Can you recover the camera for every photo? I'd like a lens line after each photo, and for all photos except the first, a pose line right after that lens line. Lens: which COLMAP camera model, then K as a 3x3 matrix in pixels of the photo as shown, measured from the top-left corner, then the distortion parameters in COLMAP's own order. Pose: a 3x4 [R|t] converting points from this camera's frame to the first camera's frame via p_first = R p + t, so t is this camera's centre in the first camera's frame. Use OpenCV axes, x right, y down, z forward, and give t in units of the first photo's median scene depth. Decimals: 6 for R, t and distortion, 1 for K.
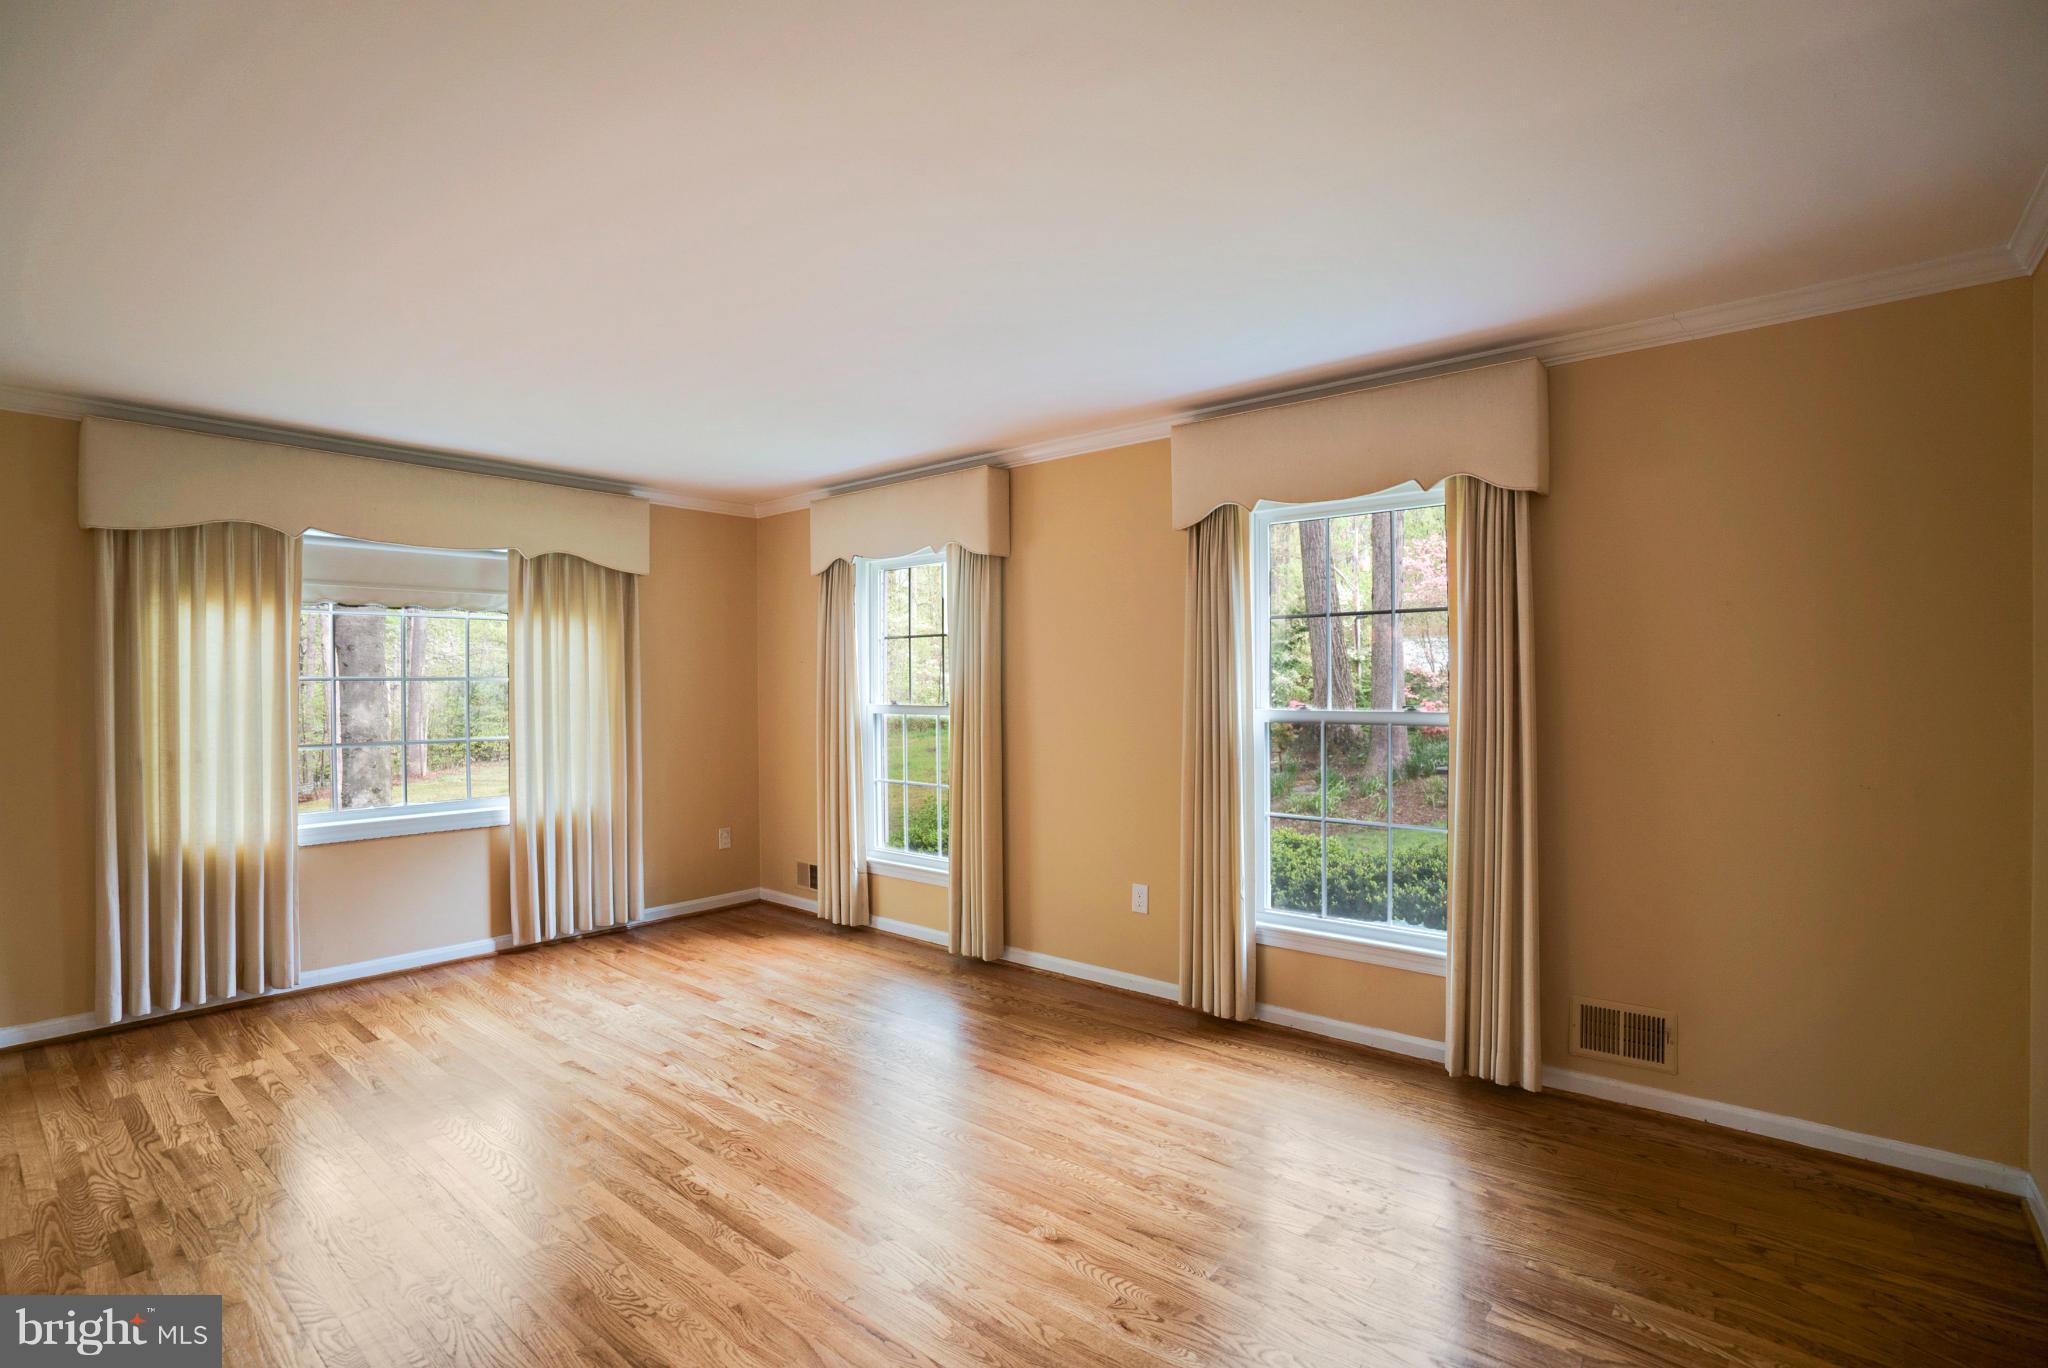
lens RADIAL K [[942.3, 0, 1023.0], [0, 942.3, 681.5], [0, 0, 1]] dist [-0.037751, 0.009279]
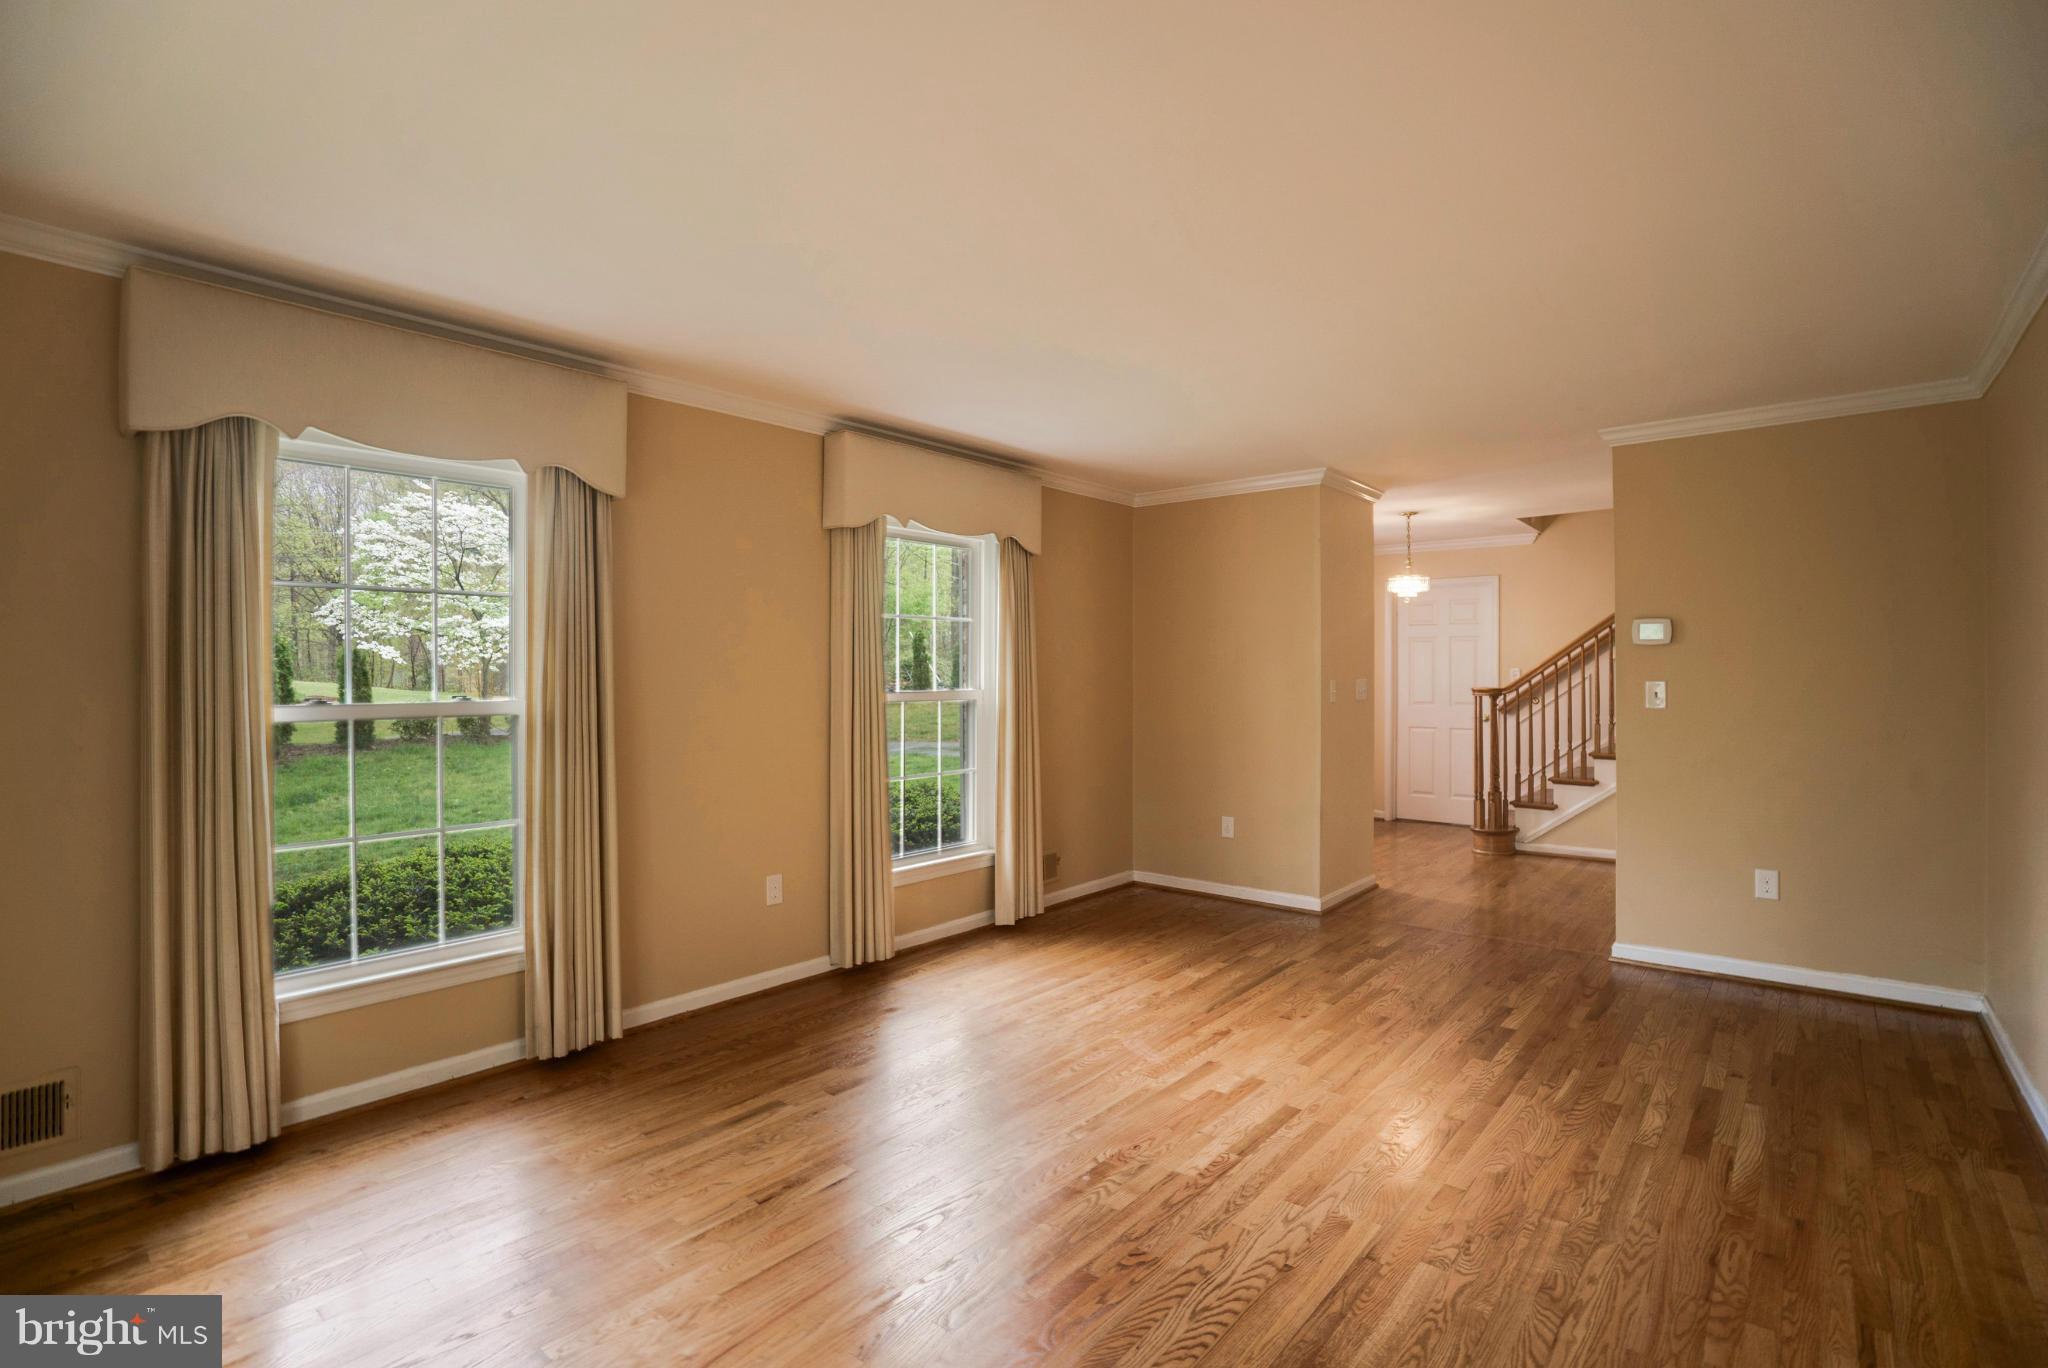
lens RADIAL K [[972.3, 0, 985.5], [0, 972.3, 675.5], [0, 0, 1]] dist [-0.001176, -0.000407]
pose [[0.030758, -0.004495, 0.999517, -0.891914], [-0.001109, 0.999989, 0.004531, 0.001295], [-0.999526, -0.001248, 0.030753, 0.761644]]
